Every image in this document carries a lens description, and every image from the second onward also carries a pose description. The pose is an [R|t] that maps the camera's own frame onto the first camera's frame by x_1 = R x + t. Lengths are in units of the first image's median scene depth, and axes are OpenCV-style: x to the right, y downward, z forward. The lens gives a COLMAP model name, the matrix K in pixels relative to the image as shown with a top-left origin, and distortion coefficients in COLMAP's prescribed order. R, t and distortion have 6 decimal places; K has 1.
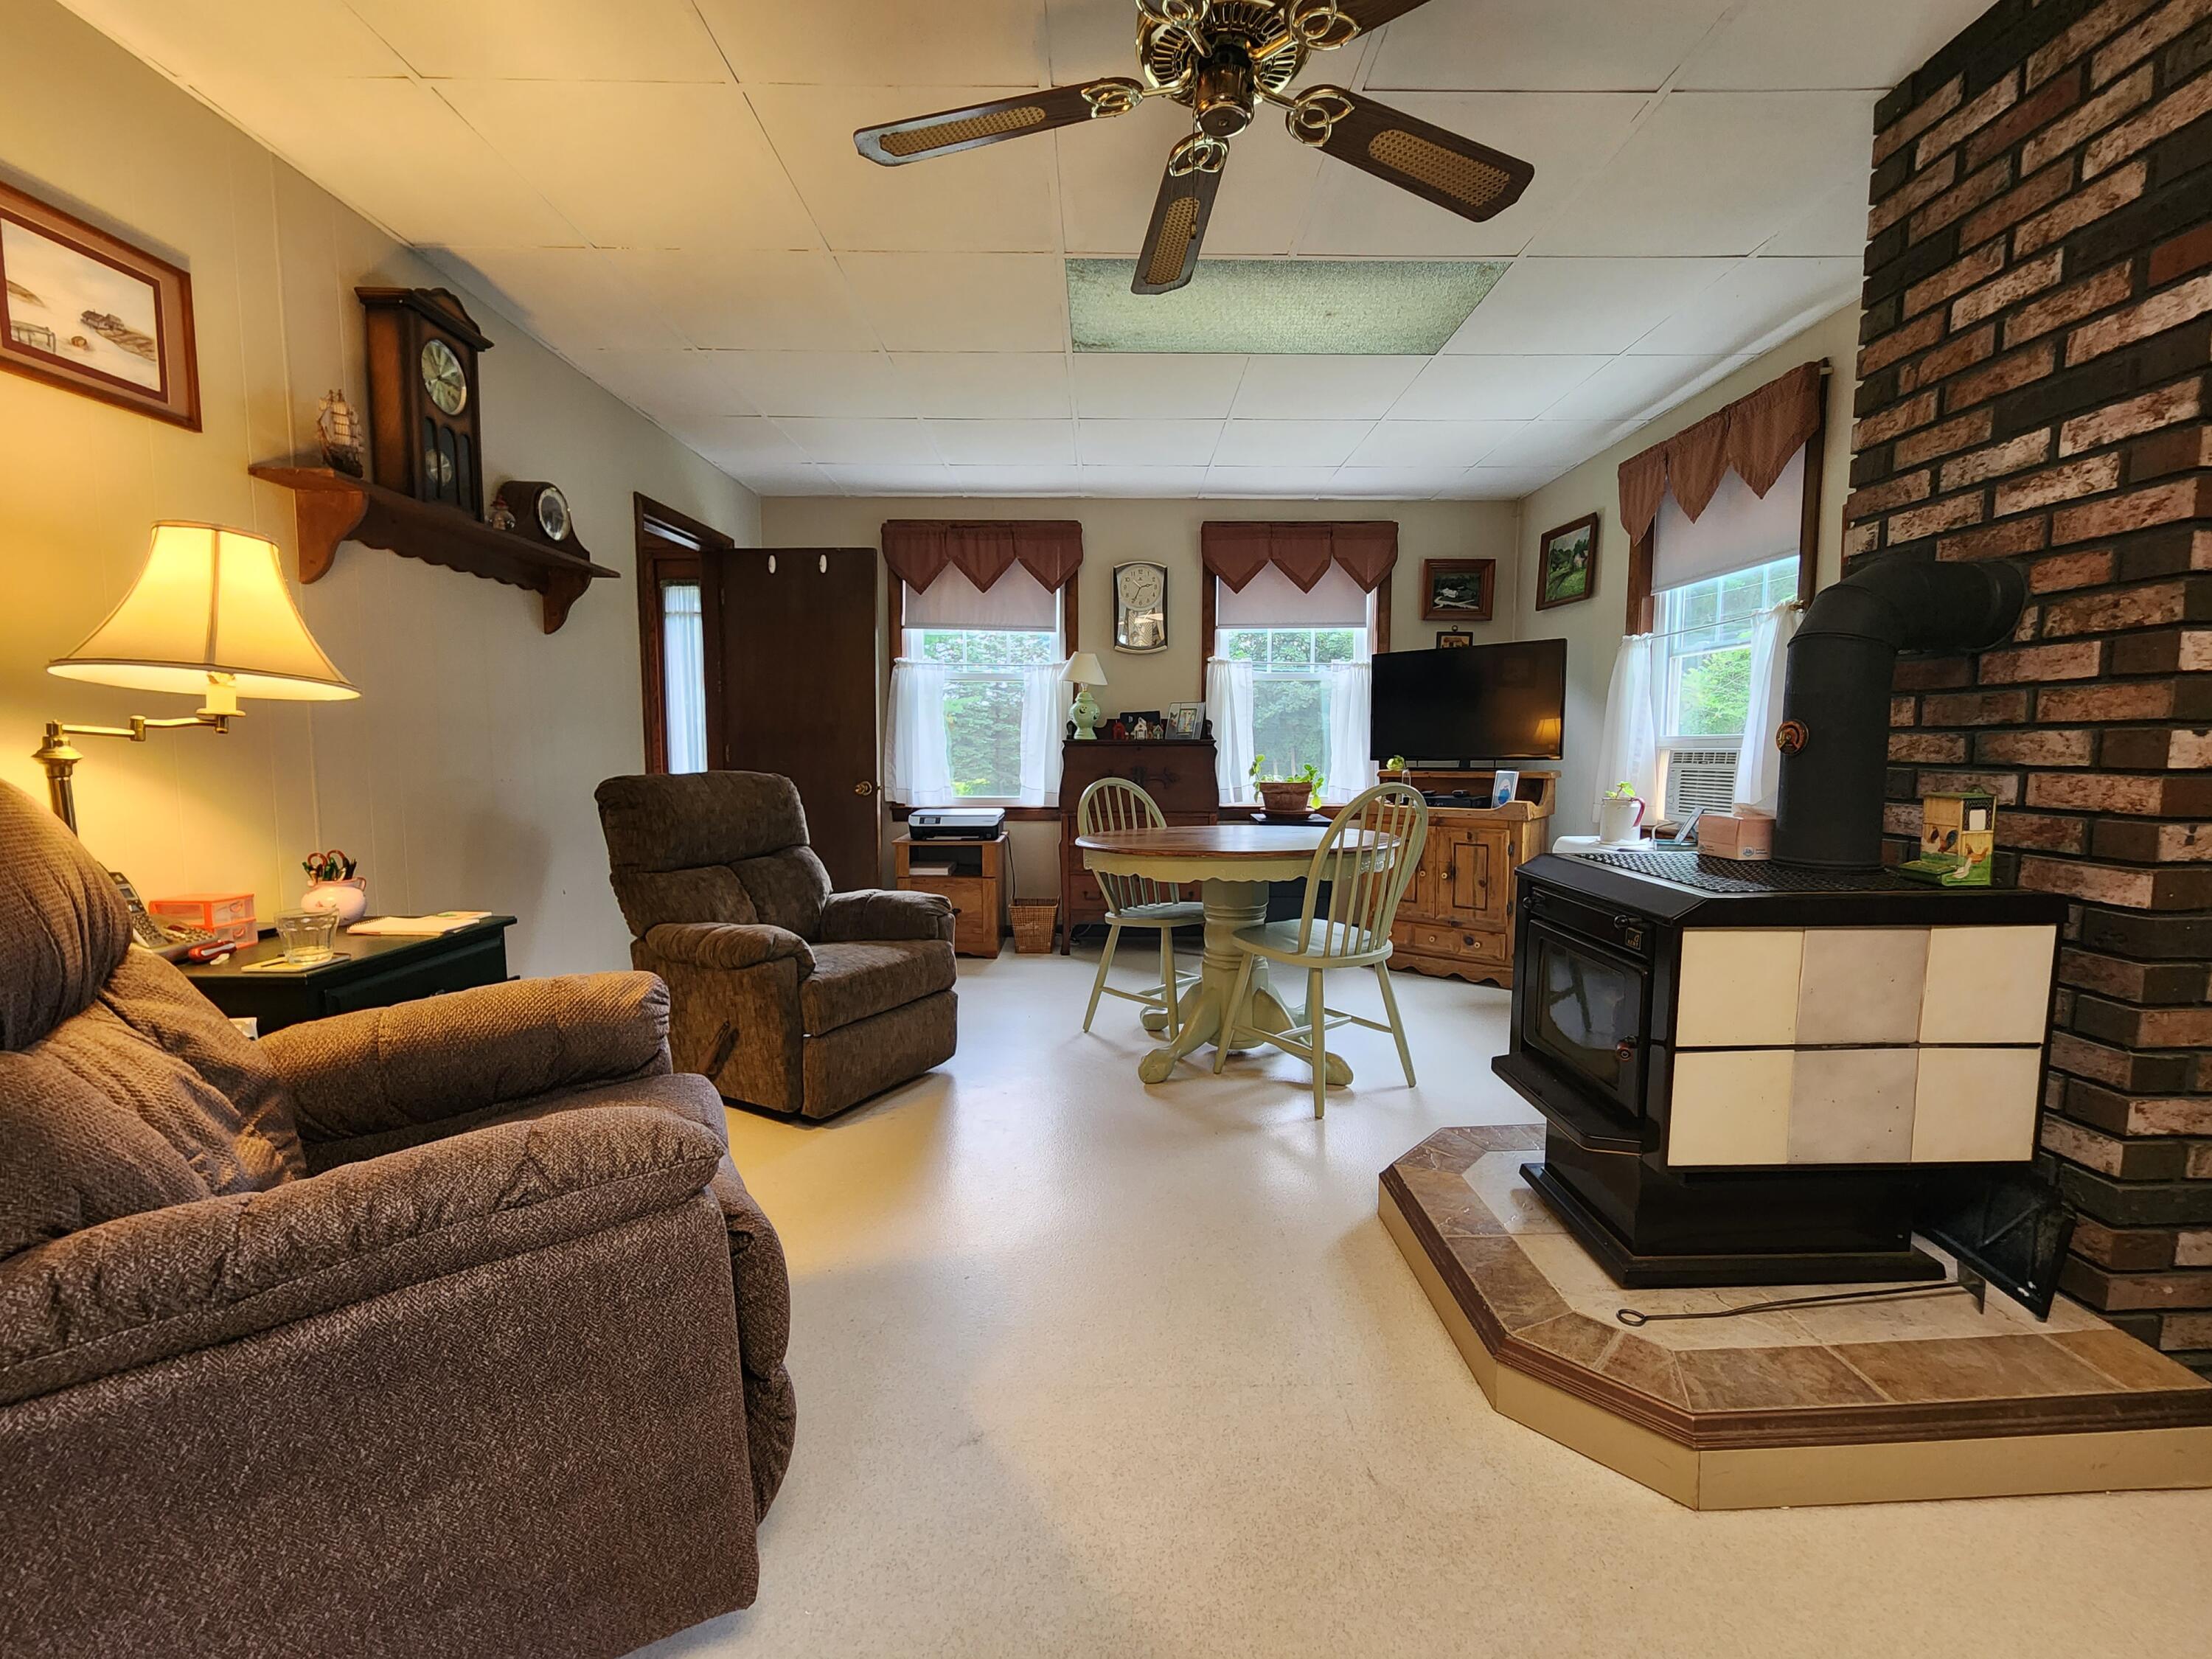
lens RADIAL K [[910.3, 0, 1114.5], [0, 910.3, 827.6], [0, 0, 1]] dist [-0.000665, -0.001384]
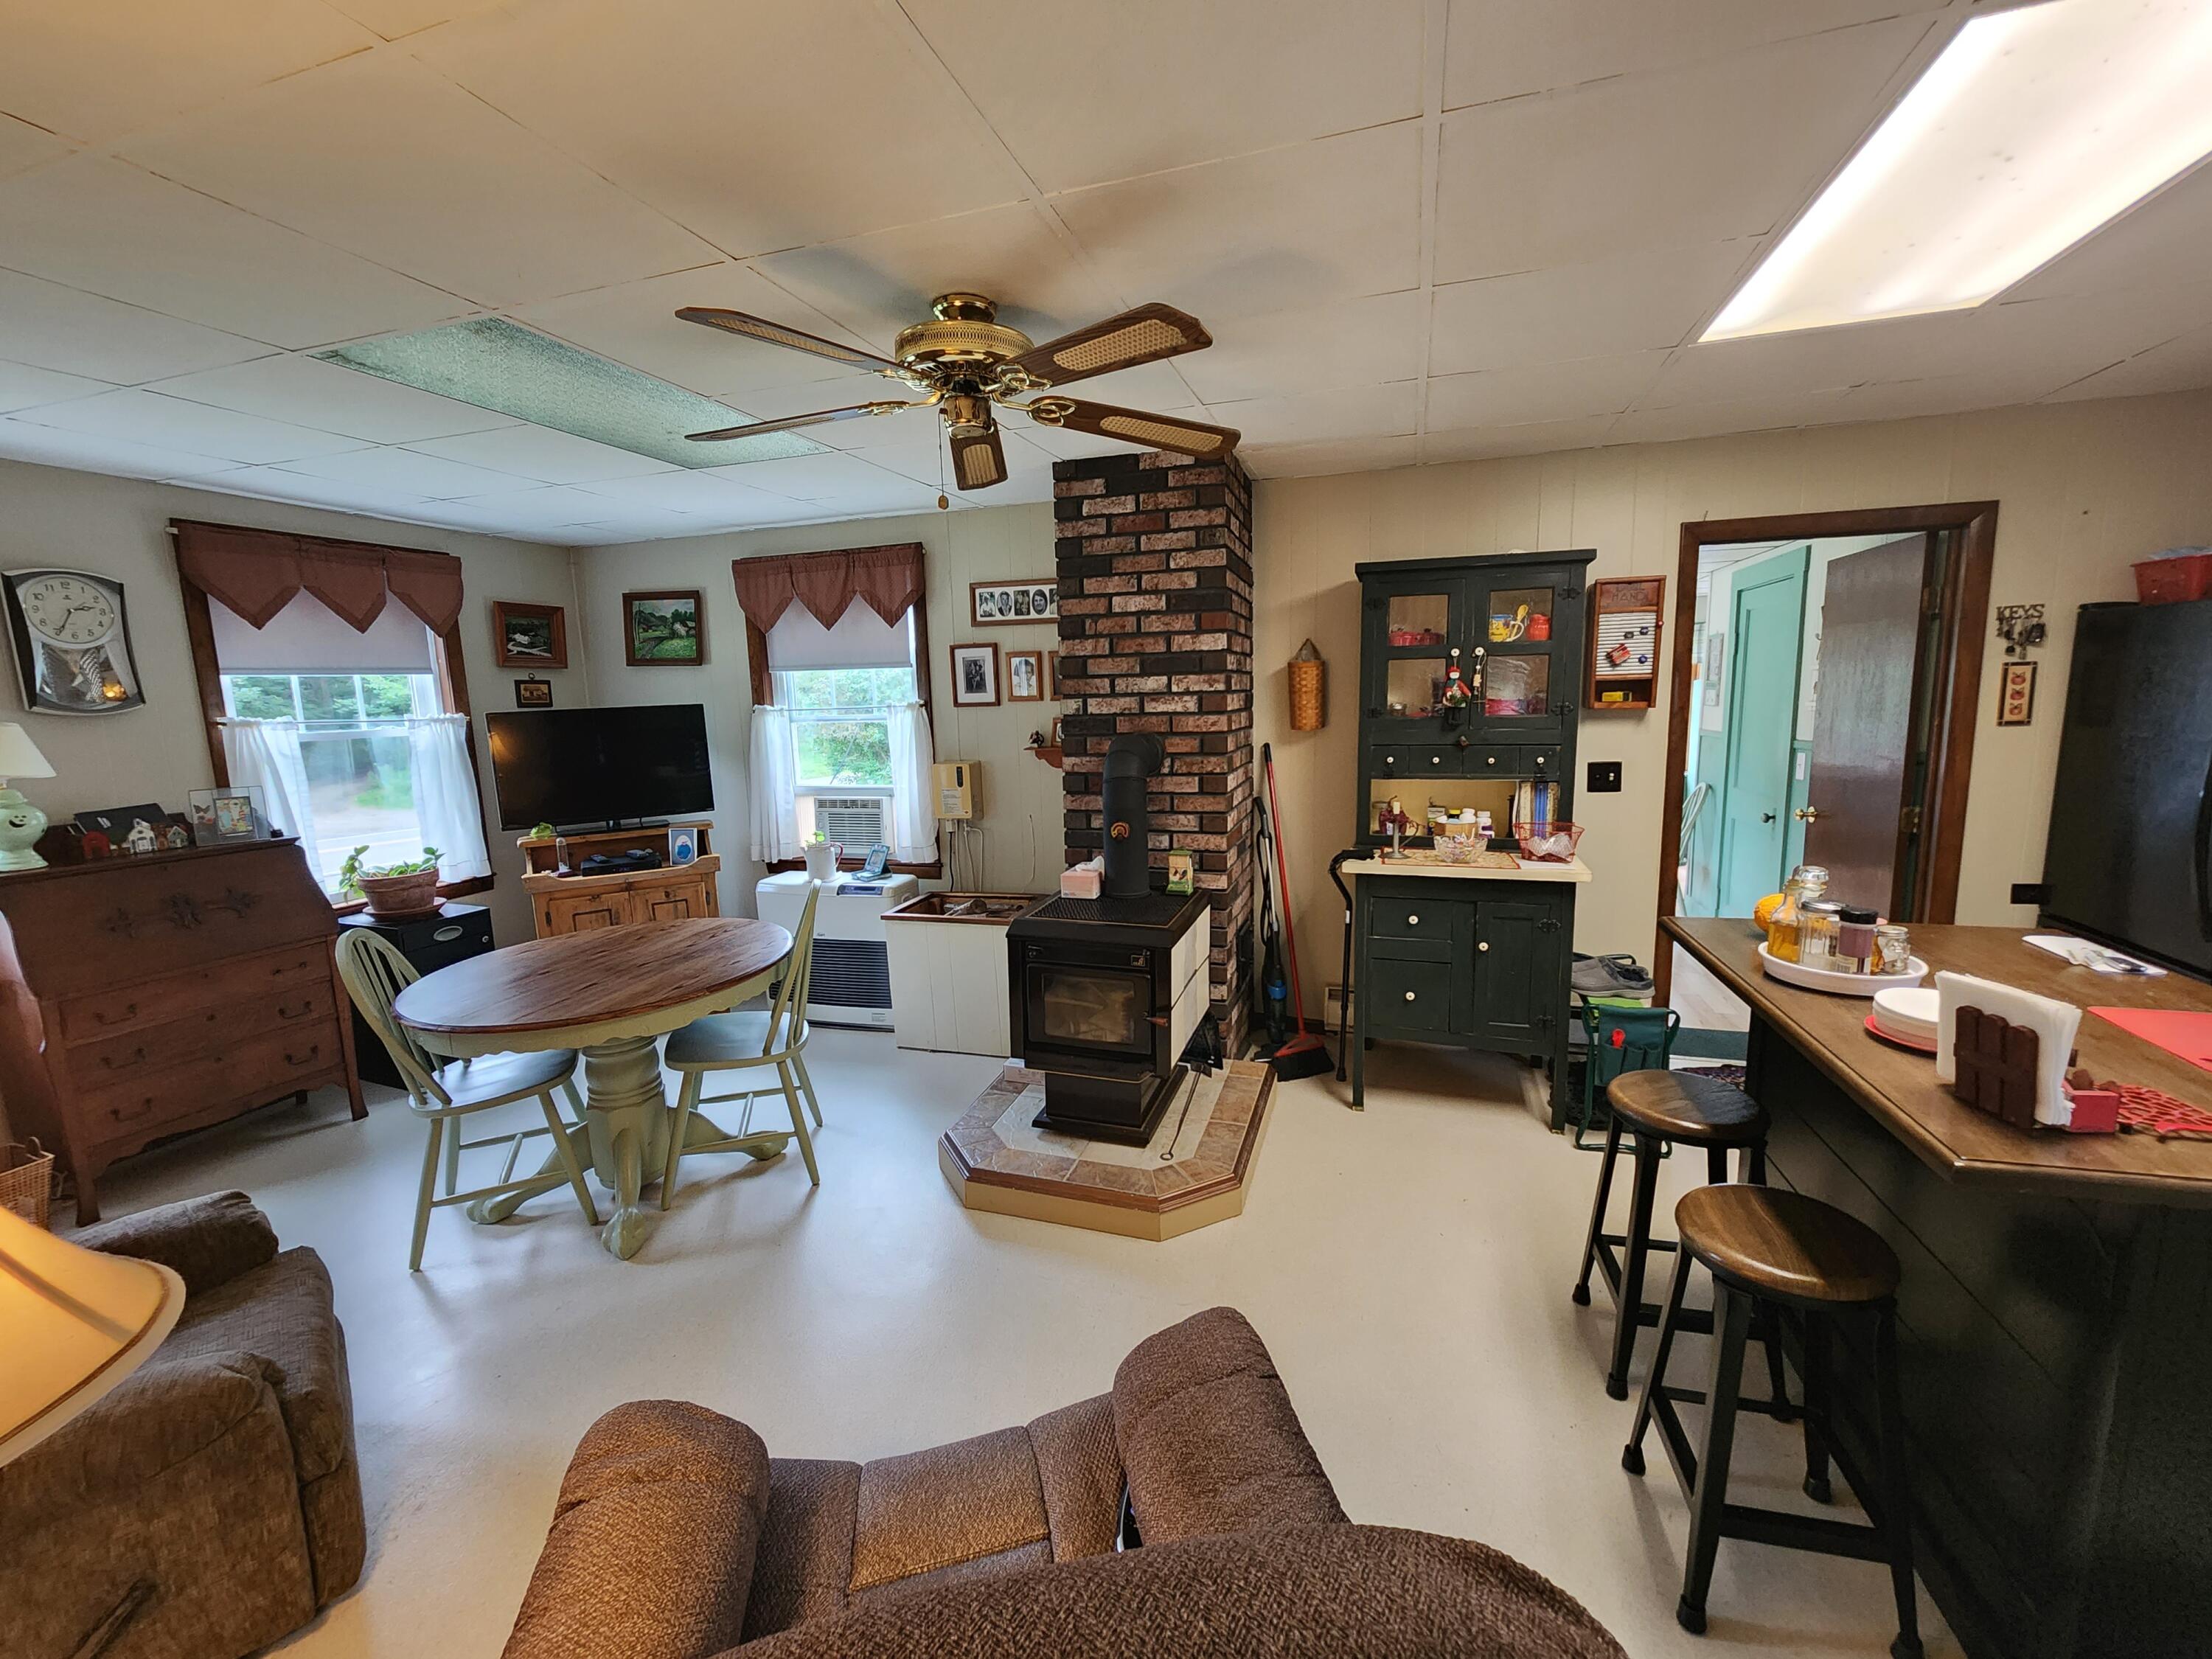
lens RADIAL K [[910.3, 0, 1103.4], [0, 910.3, 827.3], [0, 0, 1]] dist [-0.000665, -0.001384]
pose [[0.322449, -0.151085, 0.934452, -1.001514], [0.110312, 0.986452, 0.121427, -0.332543], [-0.940137, 0.063927, 0.334747, 0.397573]]
